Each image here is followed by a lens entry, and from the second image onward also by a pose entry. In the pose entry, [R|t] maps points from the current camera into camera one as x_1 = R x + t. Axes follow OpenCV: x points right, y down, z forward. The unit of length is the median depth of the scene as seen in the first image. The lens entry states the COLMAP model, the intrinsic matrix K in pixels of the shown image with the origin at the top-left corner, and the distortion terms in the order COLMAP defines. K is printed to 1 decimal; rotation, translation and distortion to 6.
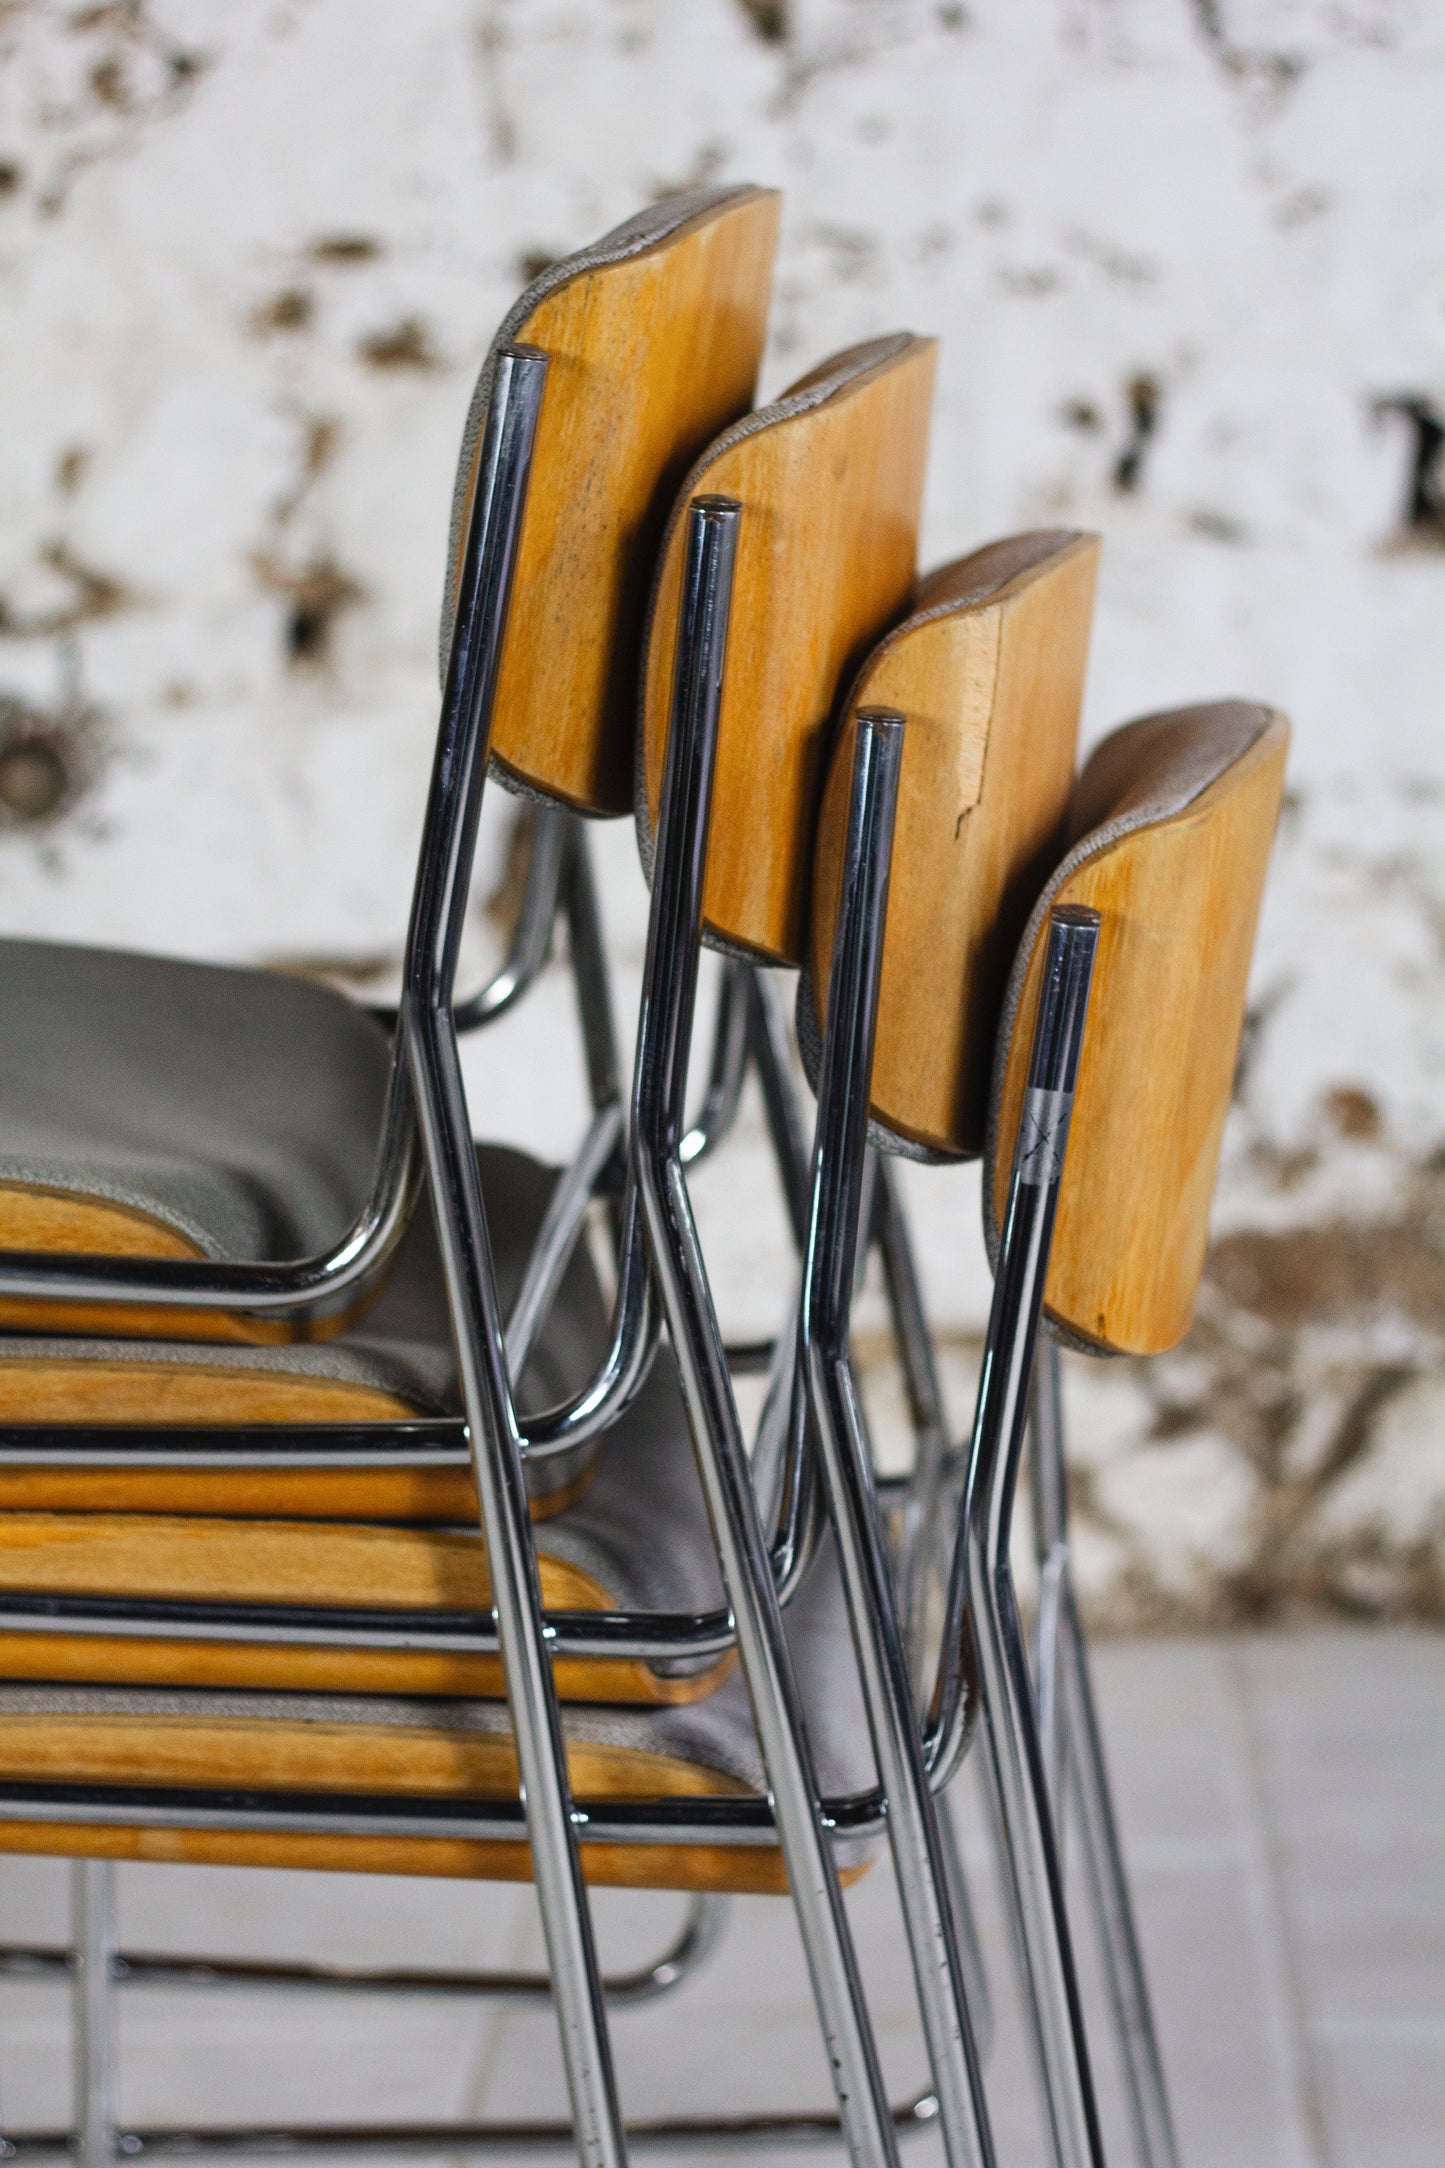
lens RADIAL K [[5132.4, 0, 715.6], [0, 5132.4, 1072.9], [0, 0, 1]] dist [-0.098252, 0.000000]
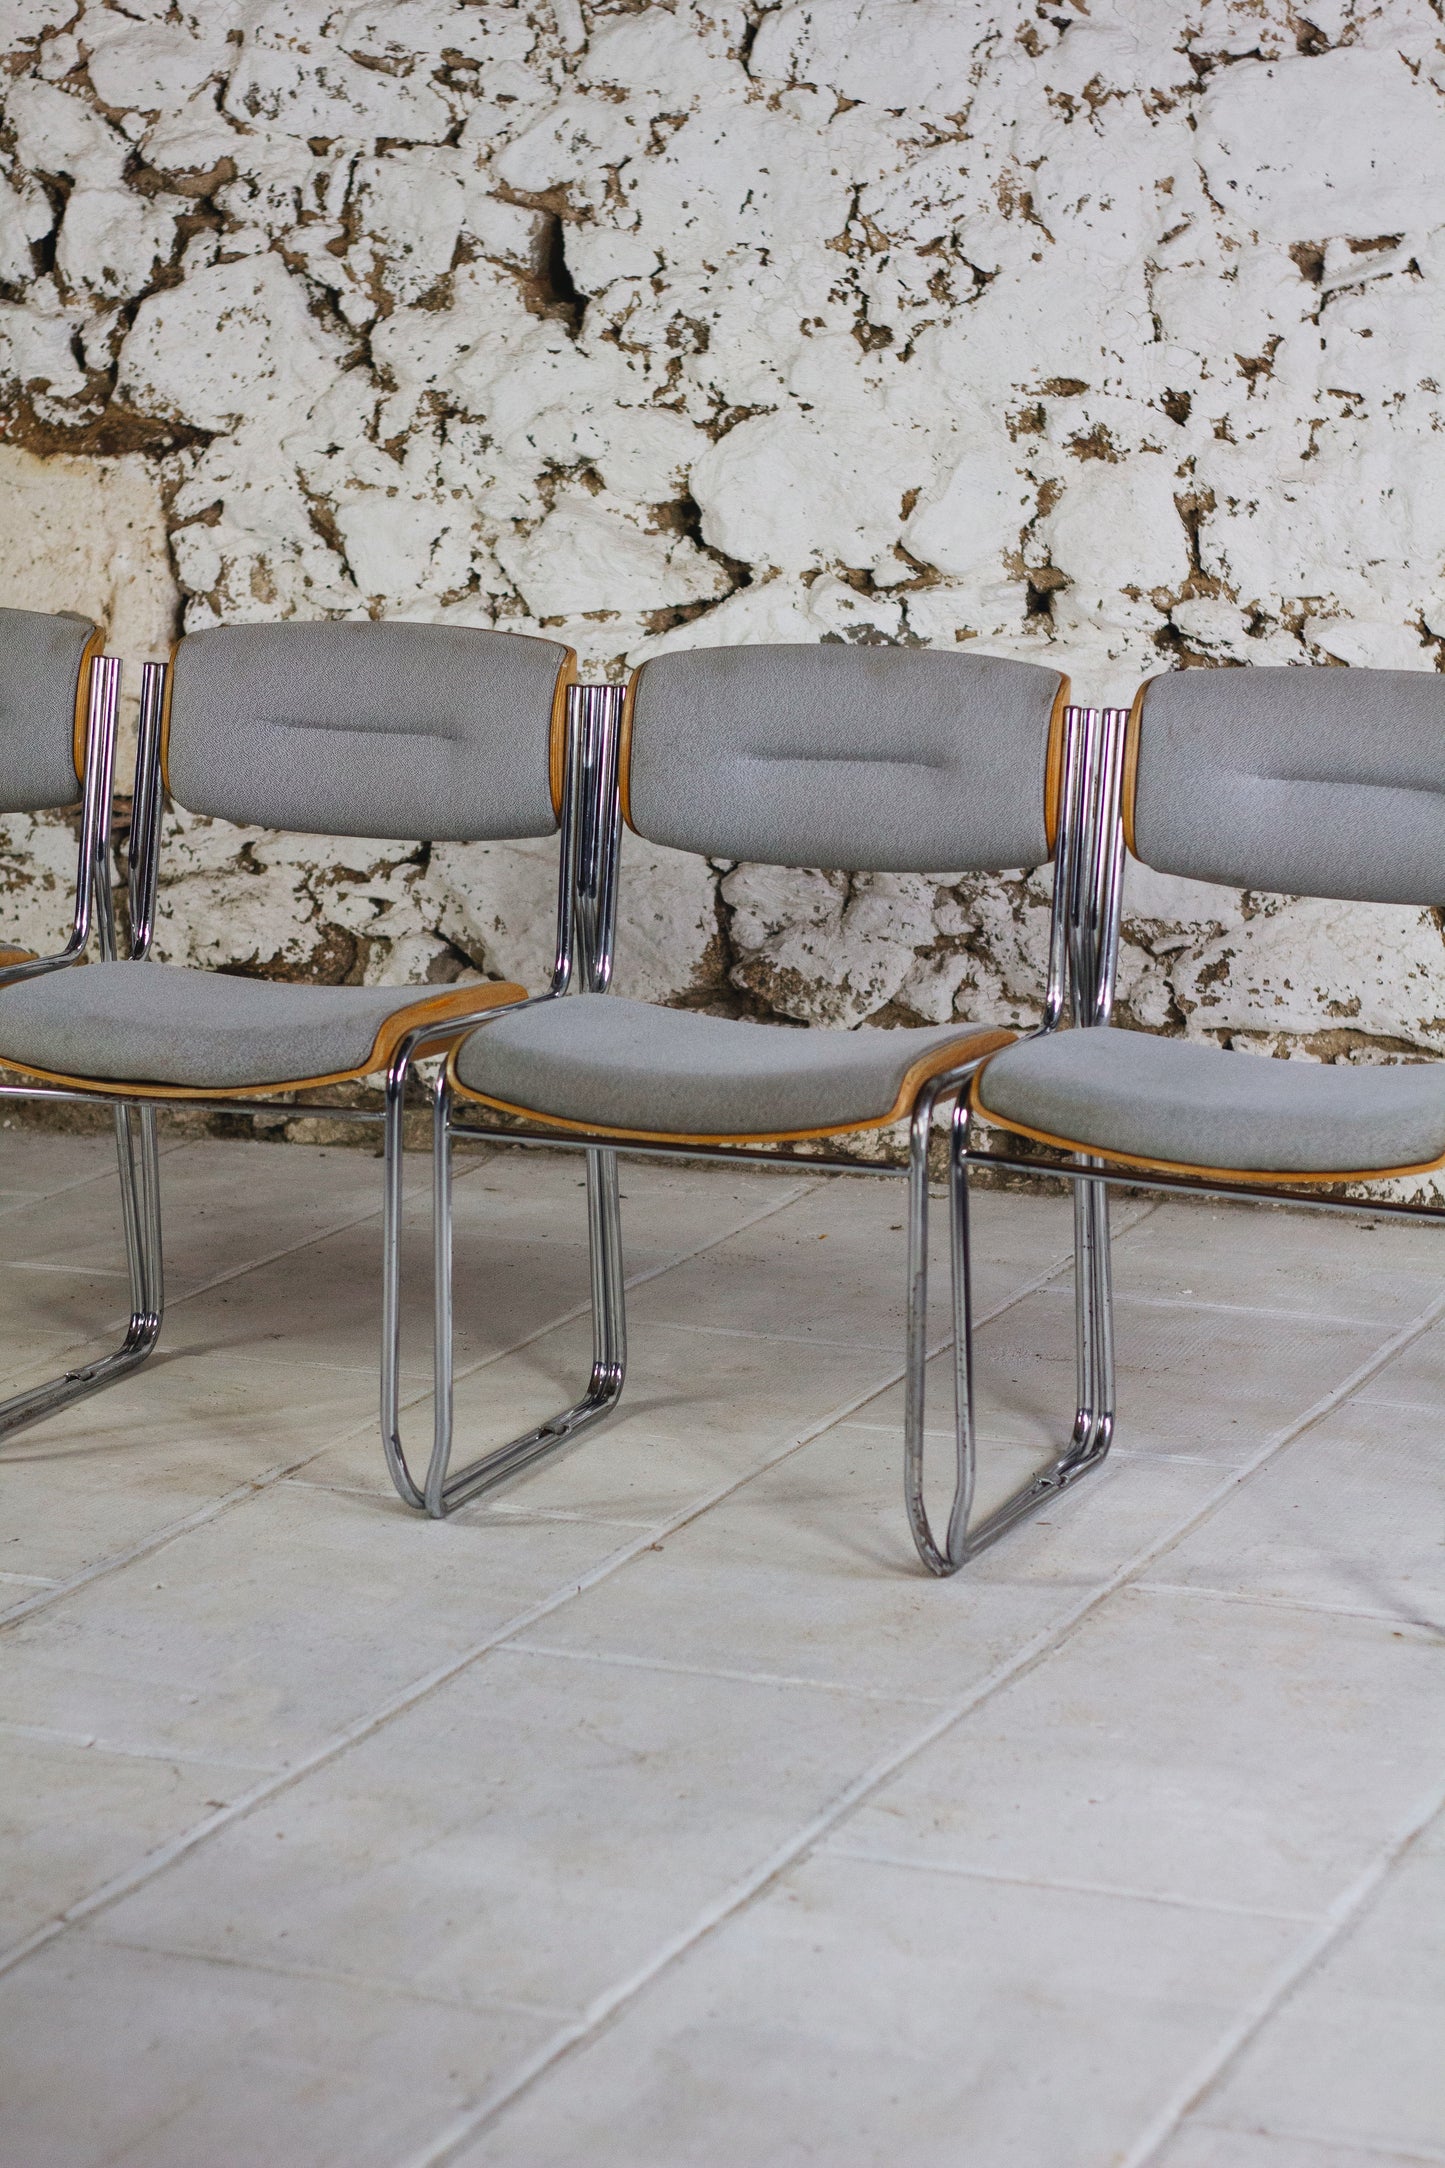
lens RADIAL K [[5132.4, 0, 674.0], [0, 5132.4, 1086.3], [0, 0, 1]] dist [-0.098252, 0.000000]
pose [[0.940102, 0.091233, -0.328458, 0.393899], [-0.077454, 0.995487, 0.054823, -0.008623], [0.331978, -0.026099, 0.942926, -0.691303]]
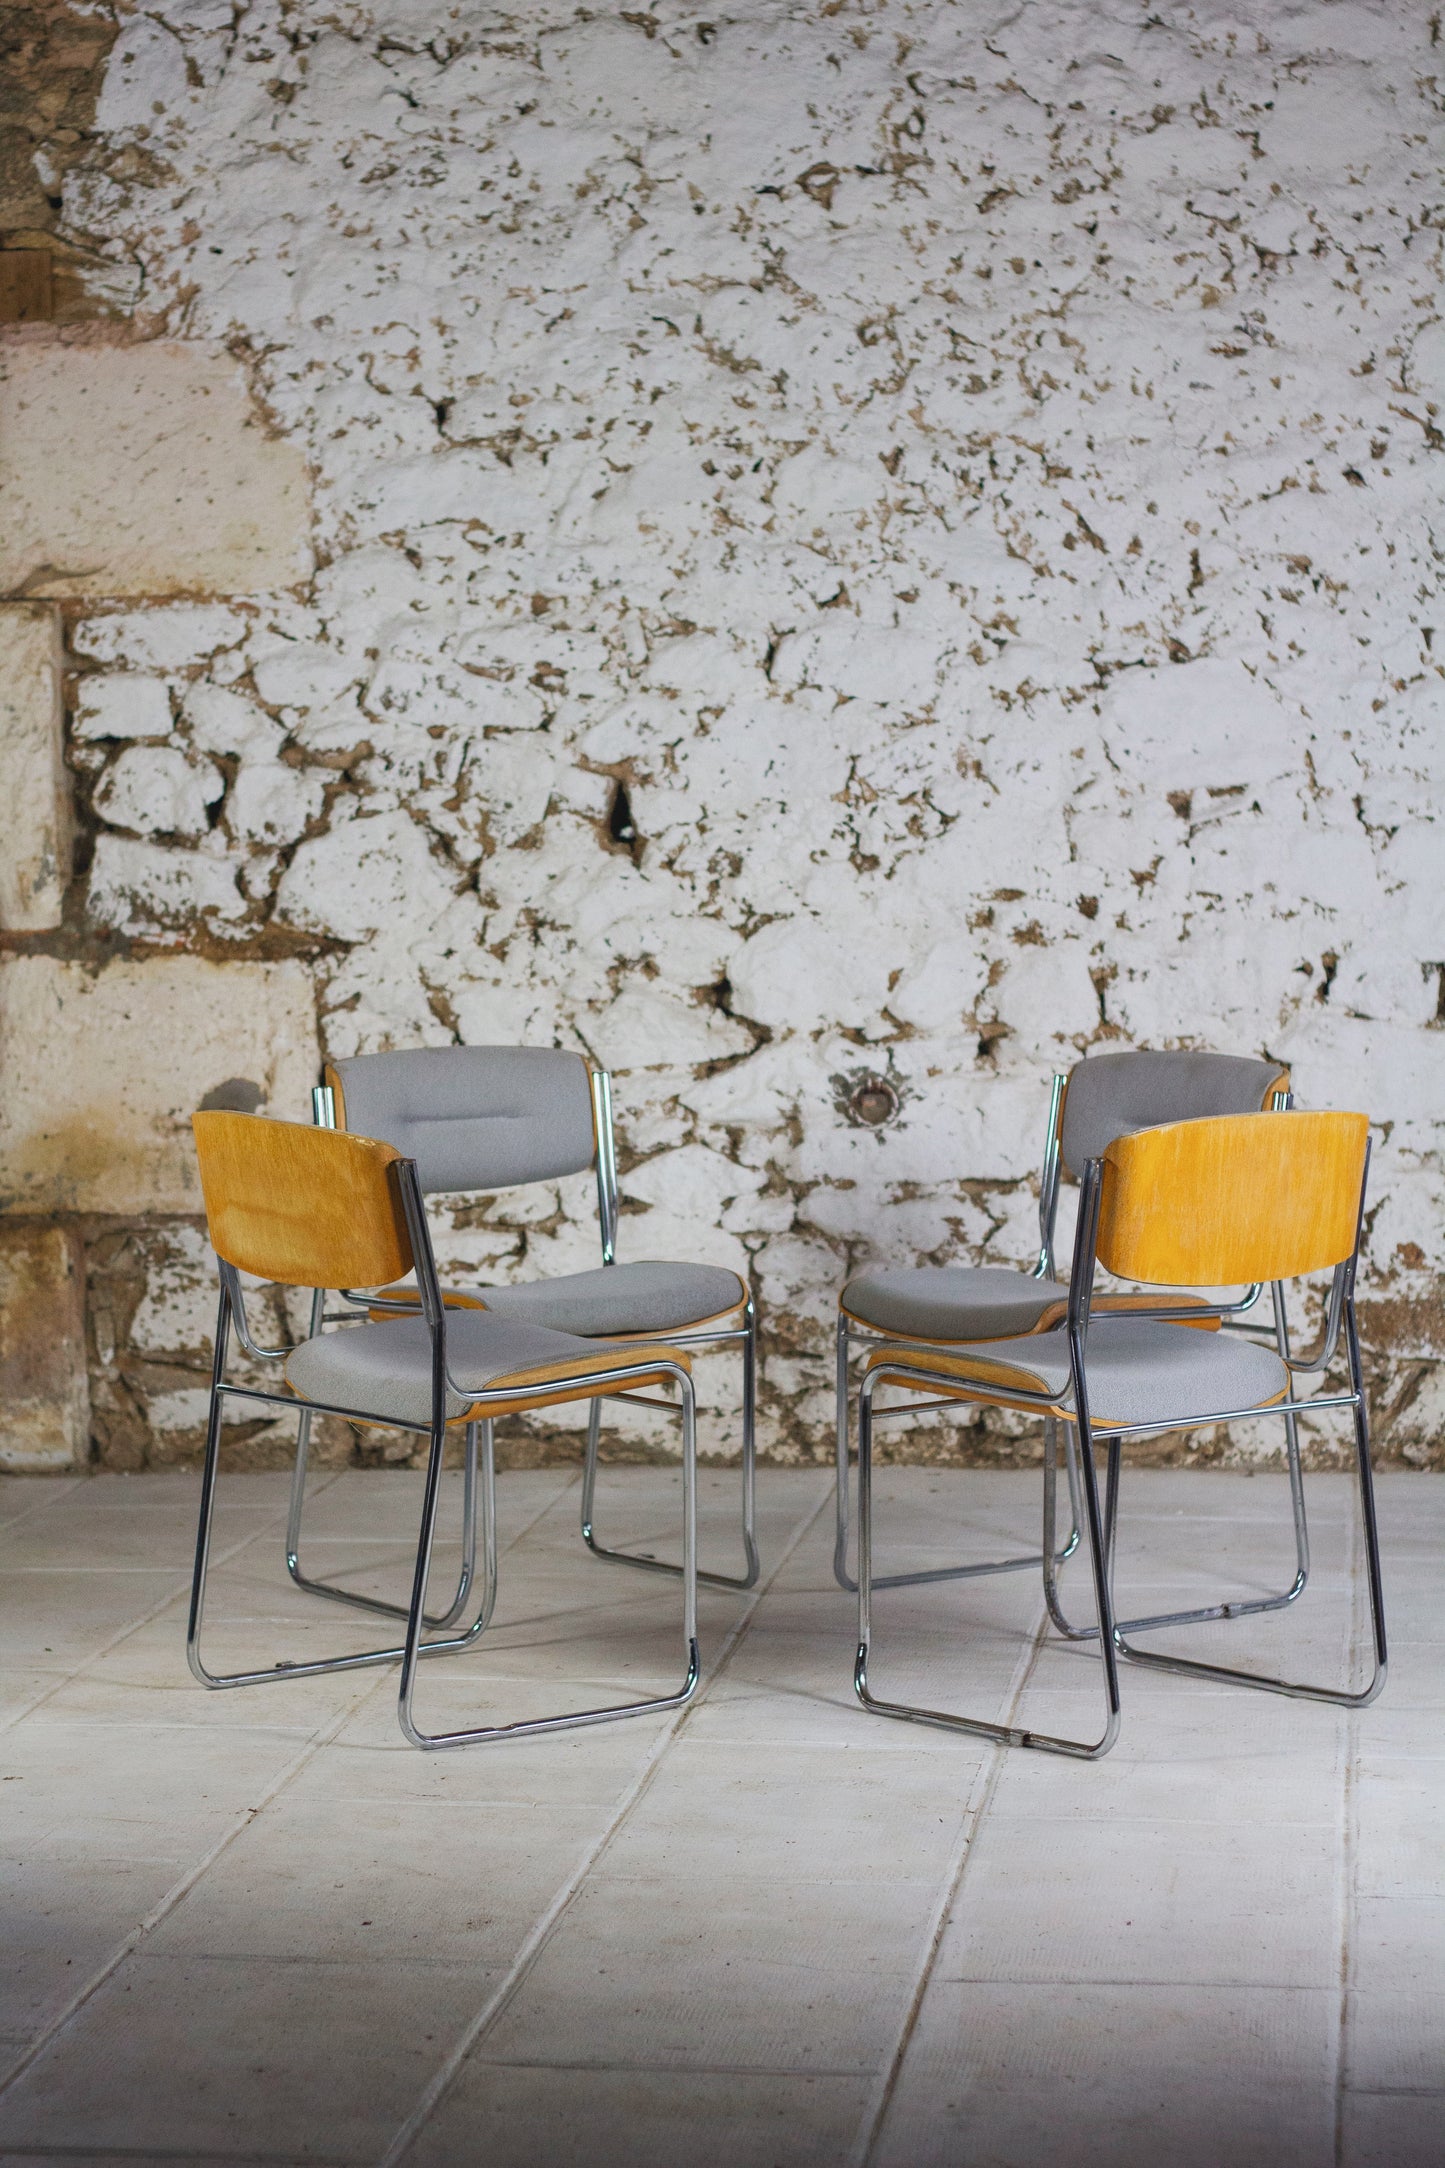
lens RADIAL K [[5132.4, 0, 677.4], [0, 5132.4, 1082.1], [0, 0, 1]] dist [-0.098252, 0.000000]
pose [[0.996663, 0.027429, -0.076885, -0.038549], [-0.033362, 0.996475, -0.076975, 0.125849], [0.074502, 0.079283, 0.994064, -1.467799]]
